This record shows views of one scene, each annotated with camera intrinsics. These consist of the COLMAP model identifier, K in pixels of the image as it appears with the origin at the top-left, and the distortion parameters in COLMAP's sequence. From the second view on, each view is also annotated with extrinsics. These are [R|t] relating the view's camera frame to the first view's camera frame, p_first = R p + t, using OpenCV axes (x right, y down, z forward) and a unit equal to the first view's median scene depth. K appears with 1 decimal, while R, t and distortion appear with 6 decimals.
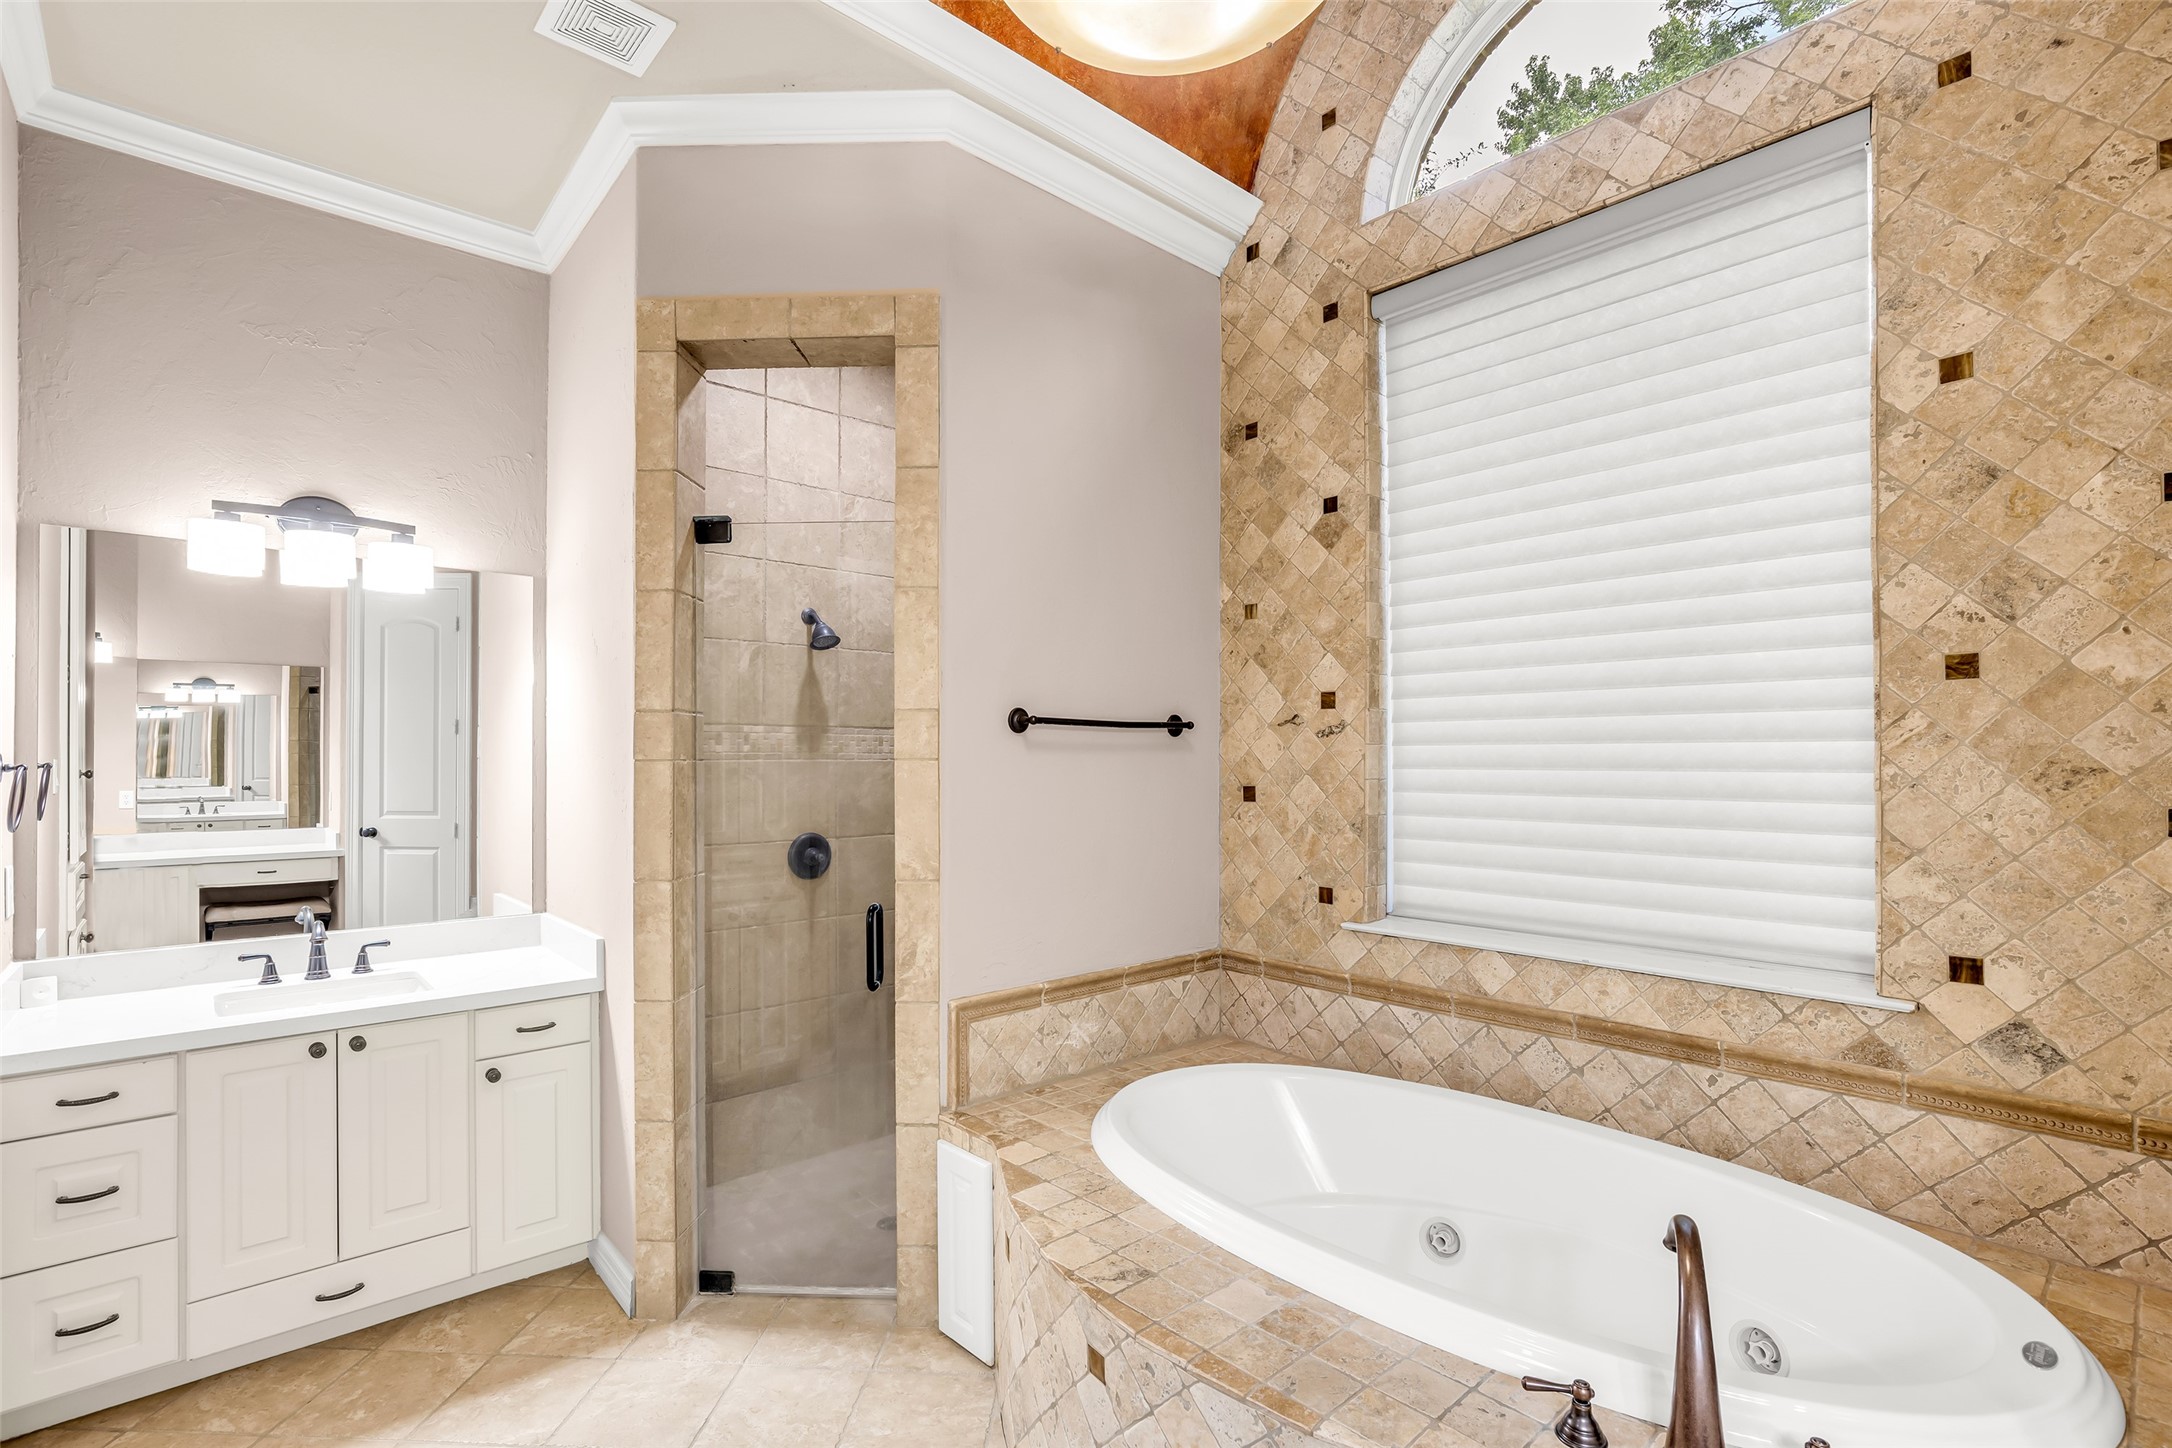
lens RADIAL K [[998.4, 0, 1083.0], [0, 998.4, 762.4], [0, 0, 1]] dist [-0.005033, 0.000443]
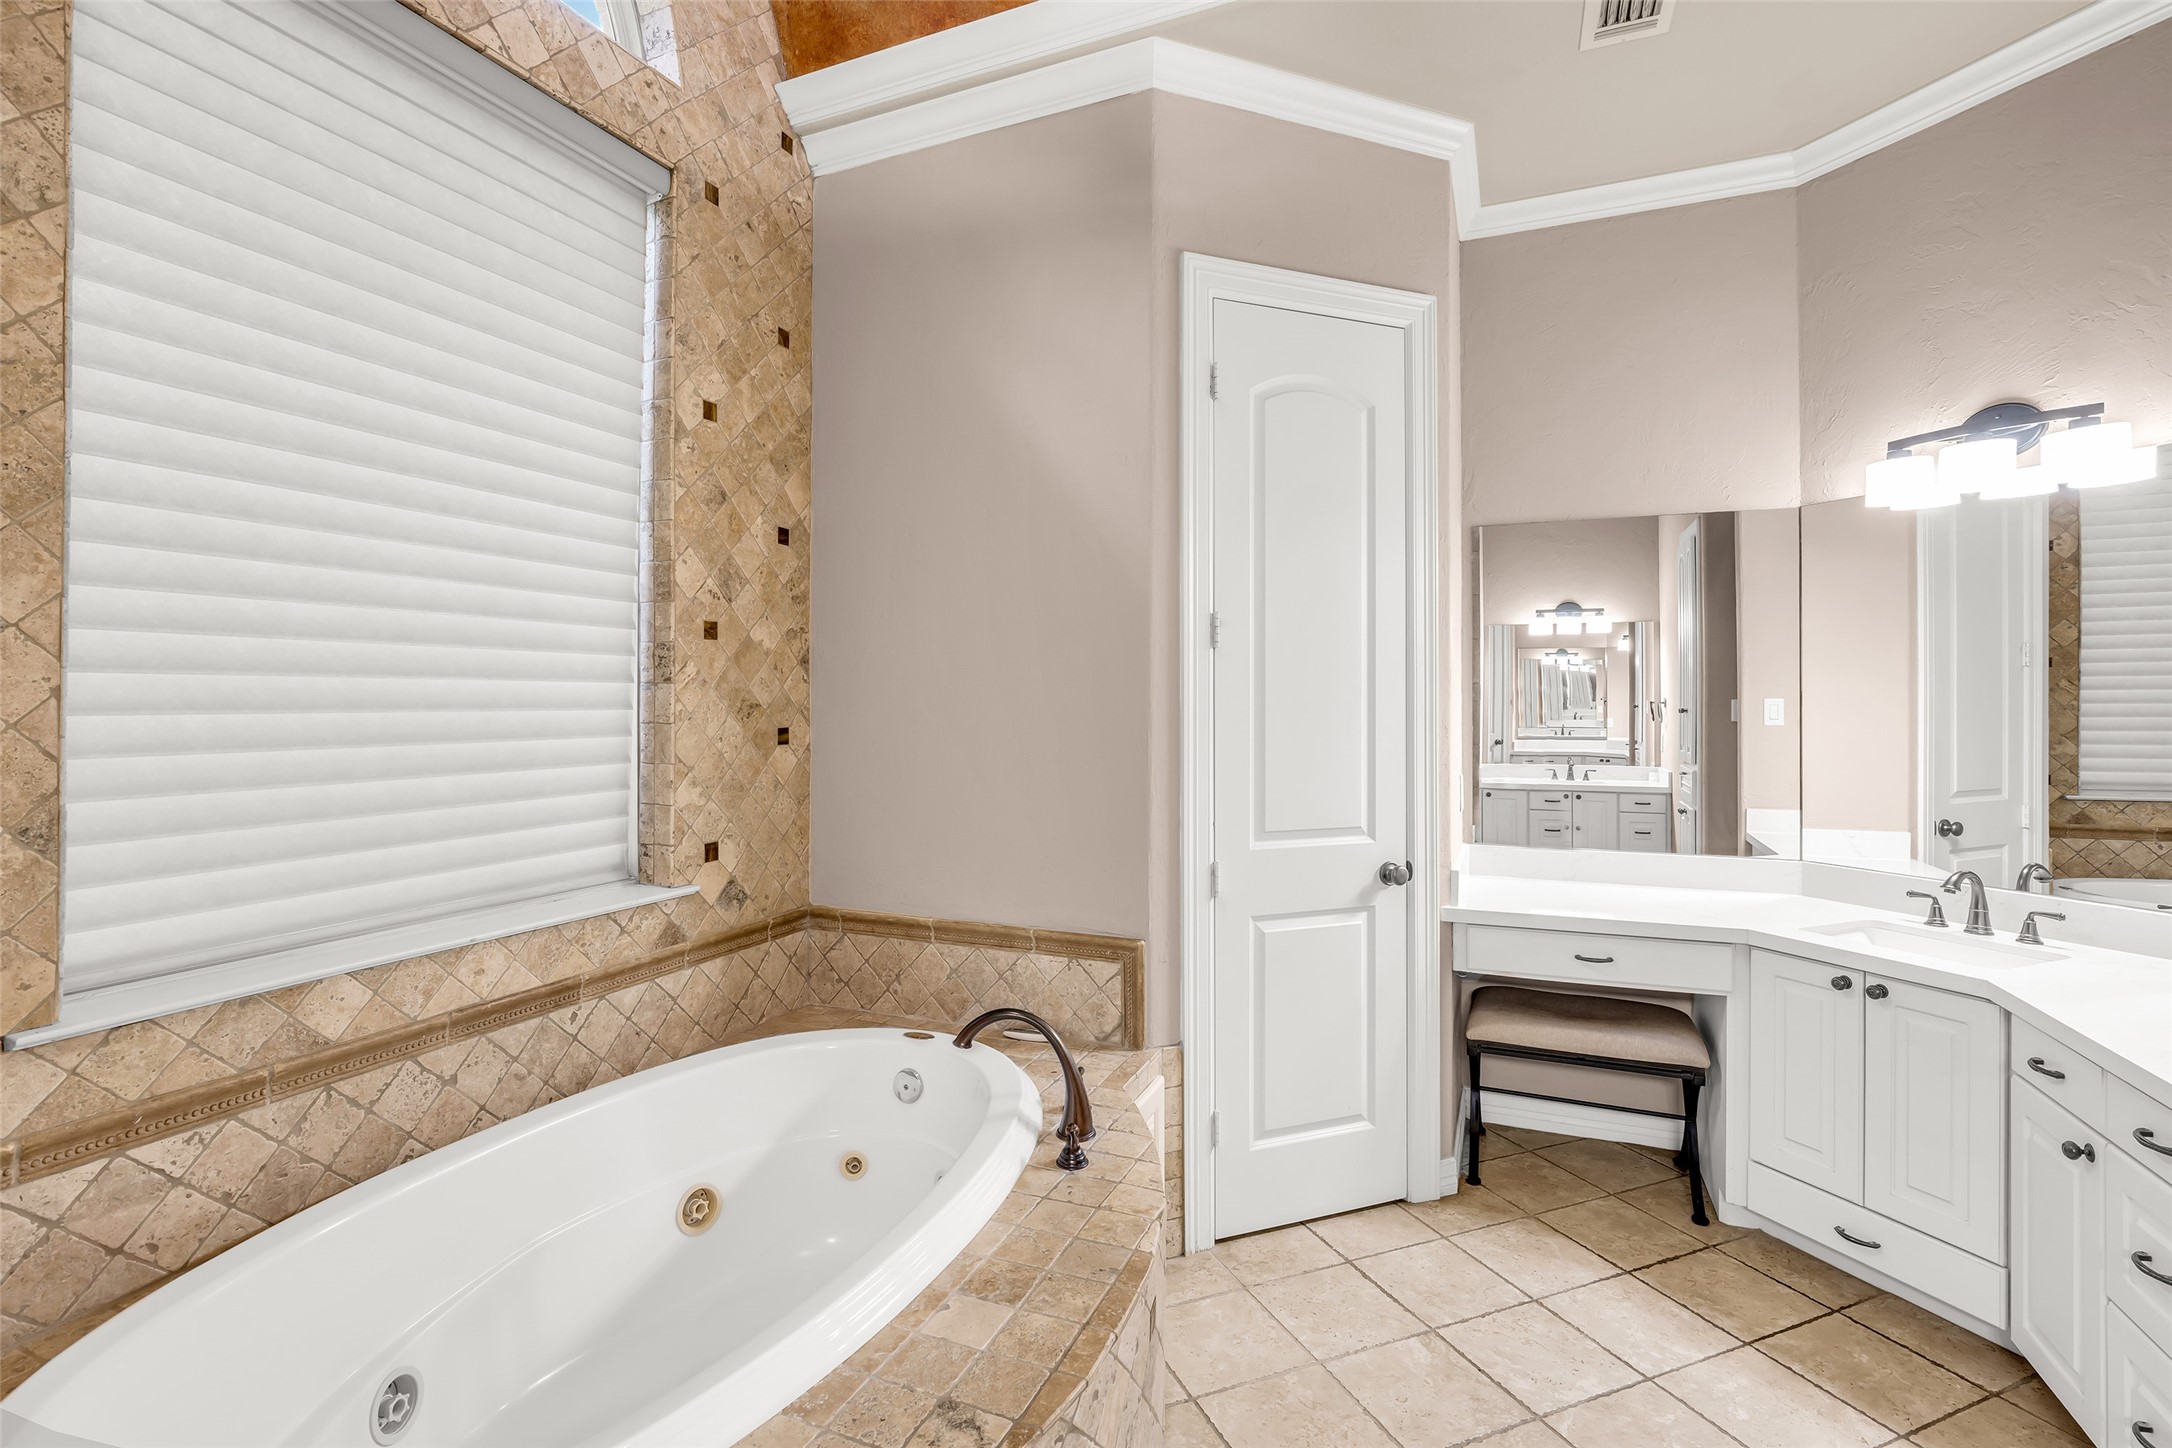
lens RADIAL K [[998.4, 0, 1090.2], [0, 998.4, 696.6], [0, 0, 1]] dist [-0.005033, 0.000443]
pose [[-0.412872, 0.002838, 0.910785, -0.530707], [0.003085, 0.999994, -0.001718, -0.001232], [-0.910784, 0.002100, -0.412878, 0.993849]]
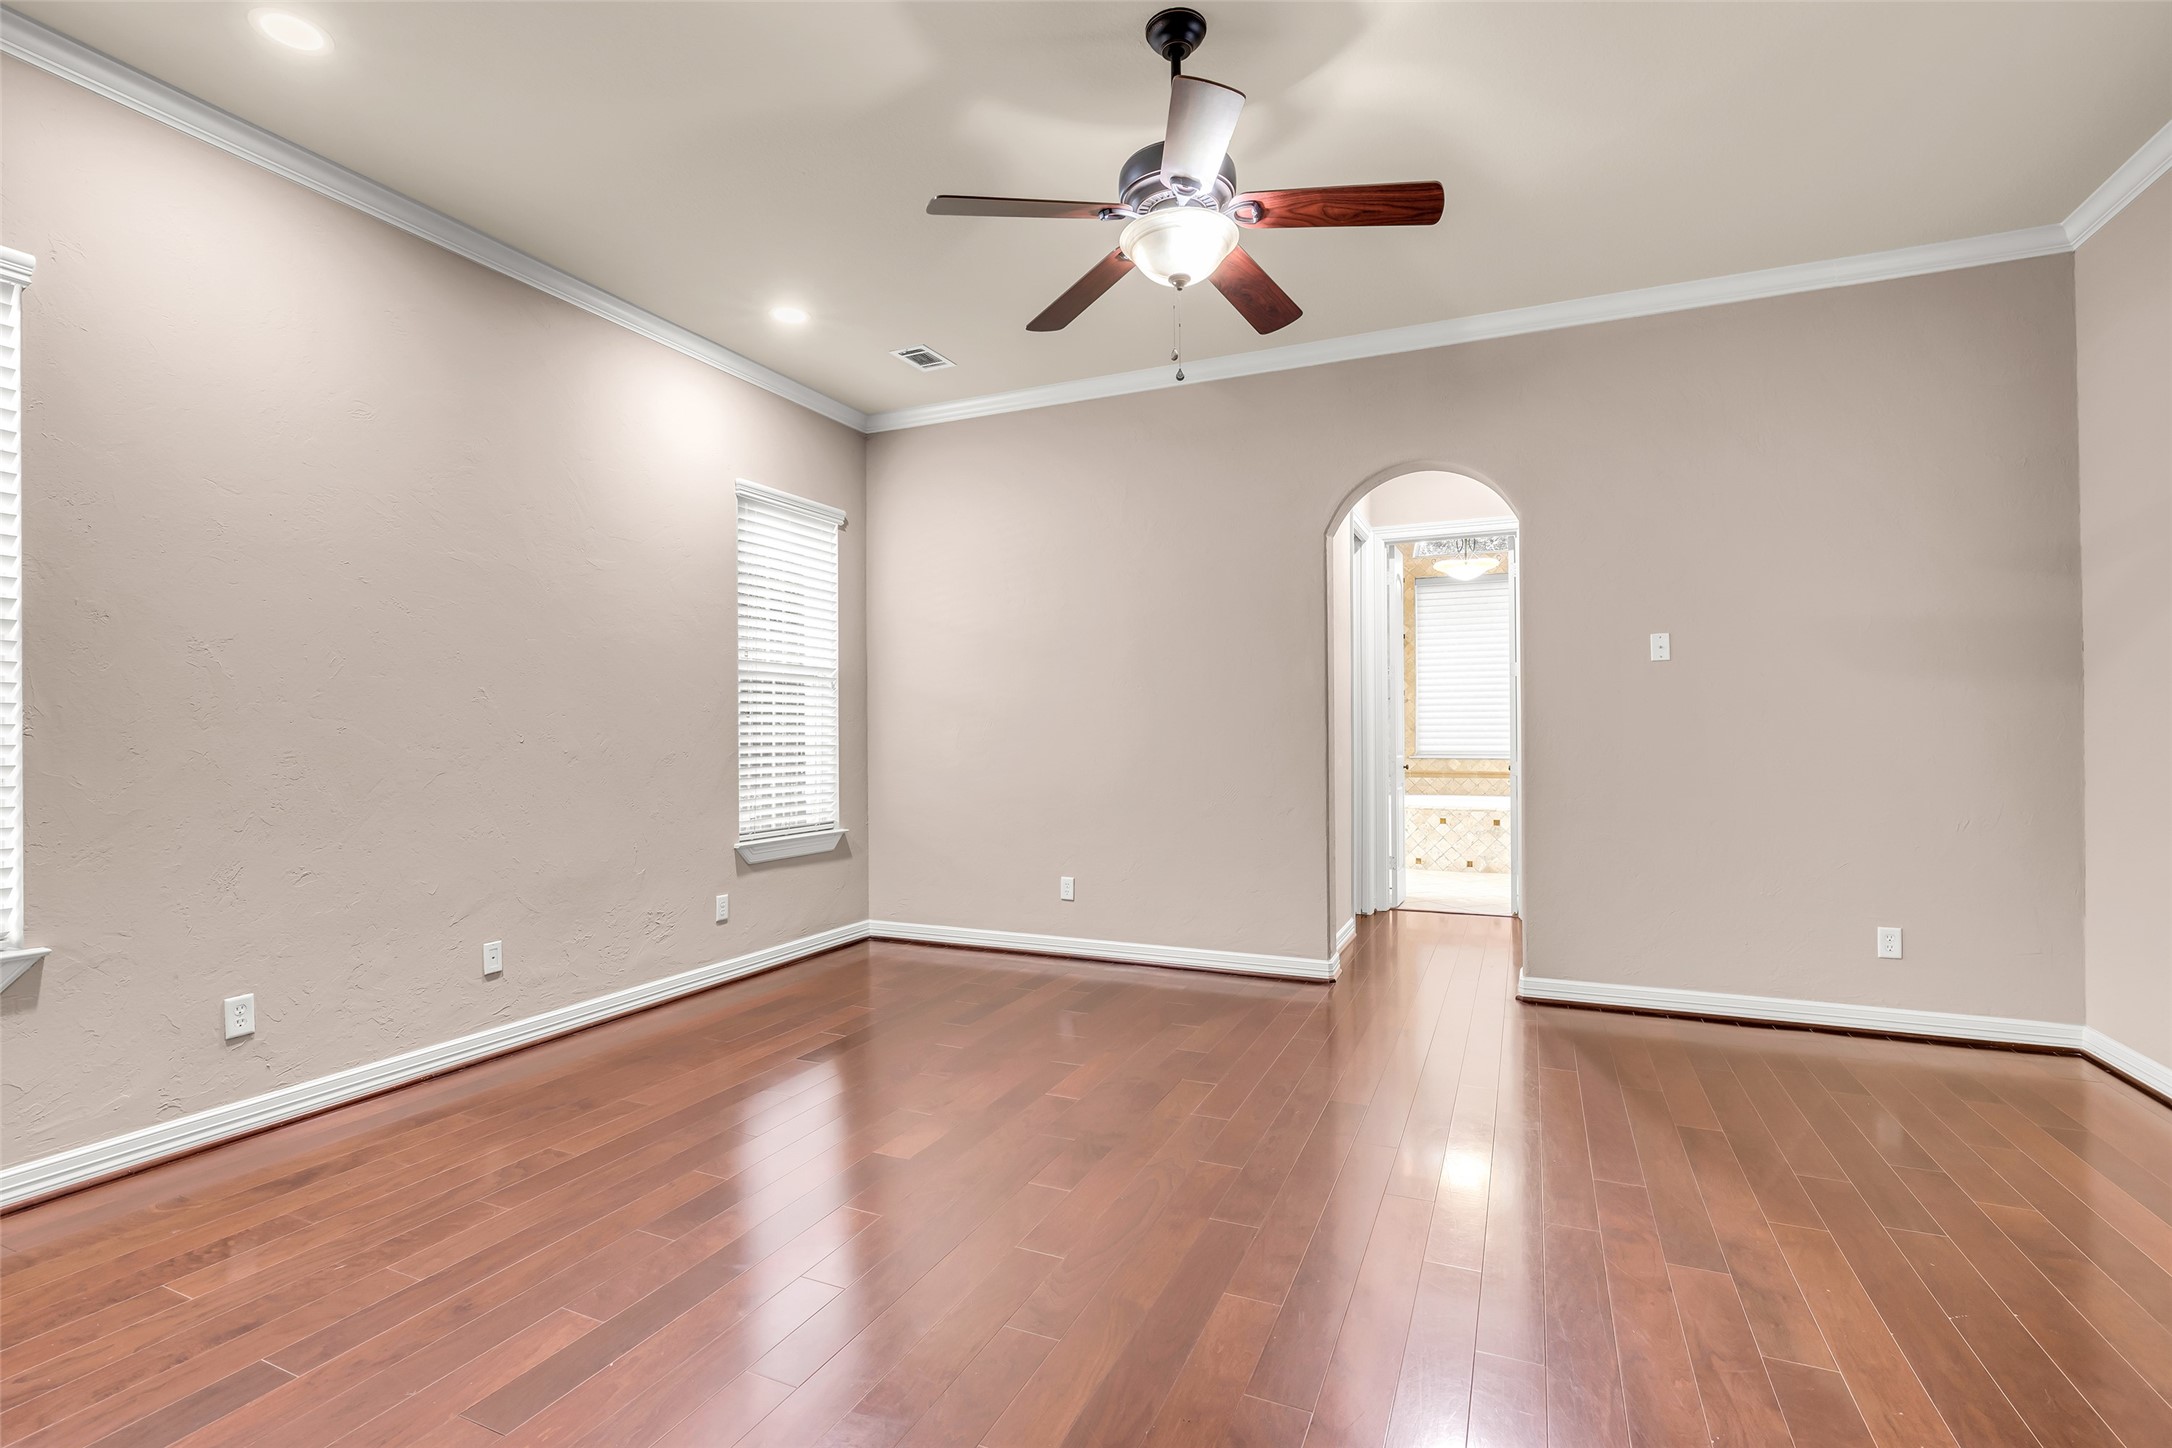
lens RADIAL K [[998.4, 0, 1085.7], [0, 998.4, 724.9], [0, 0, 1]] dist [-0.005033, 0.000443]
pose [[0.914391, -0.001880, 0.404827, -3.008001], [0.007000, 0.999913, -0.011166, 0.113270], [-0.404771, 0.013043, 0.914325, -2.389820]]
